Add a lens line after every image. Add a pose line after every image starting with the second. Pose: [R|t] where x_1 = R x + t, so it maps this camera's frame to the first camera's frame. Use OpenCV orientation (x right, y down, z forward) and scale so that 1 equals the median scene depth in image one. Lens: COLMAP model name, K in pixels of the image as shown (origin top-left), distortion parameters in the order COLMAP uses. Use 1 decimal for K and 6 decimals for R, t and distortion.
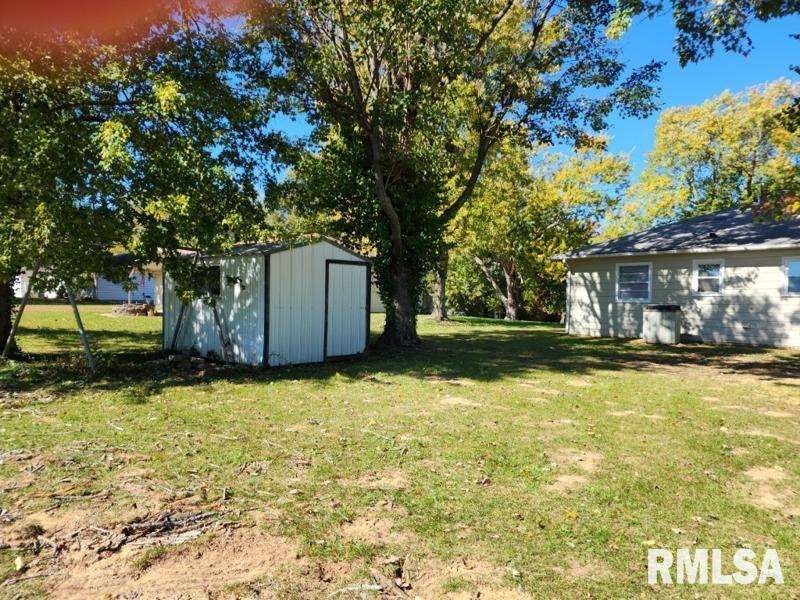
lens RADIAL K [[537.4, 0, 405.3], [0, 537.4, 308.2], [0, 0, 1]] dist [0.066253, -0.045600]
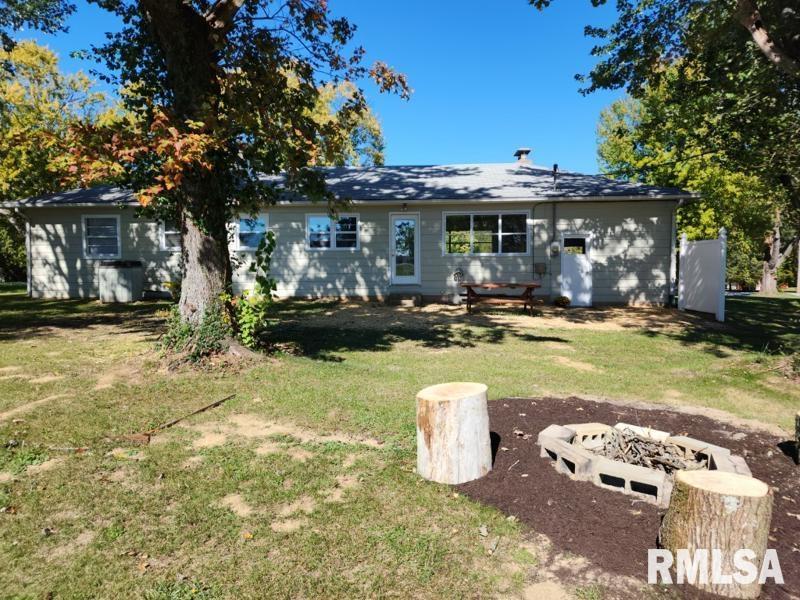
lens RADIAL K [[537.4, 0, 395.3], [0, 537.4, 295.7], [0, 0, 1]] dist [0.066253, -0.045600]
pose [[0.780454, -0.056735, 0.622634, 0.254904], [0.023501, 0.997833, 0.061465, 0.006509], [-0.624772, -0.033338, 0.780095, -0.019409]]
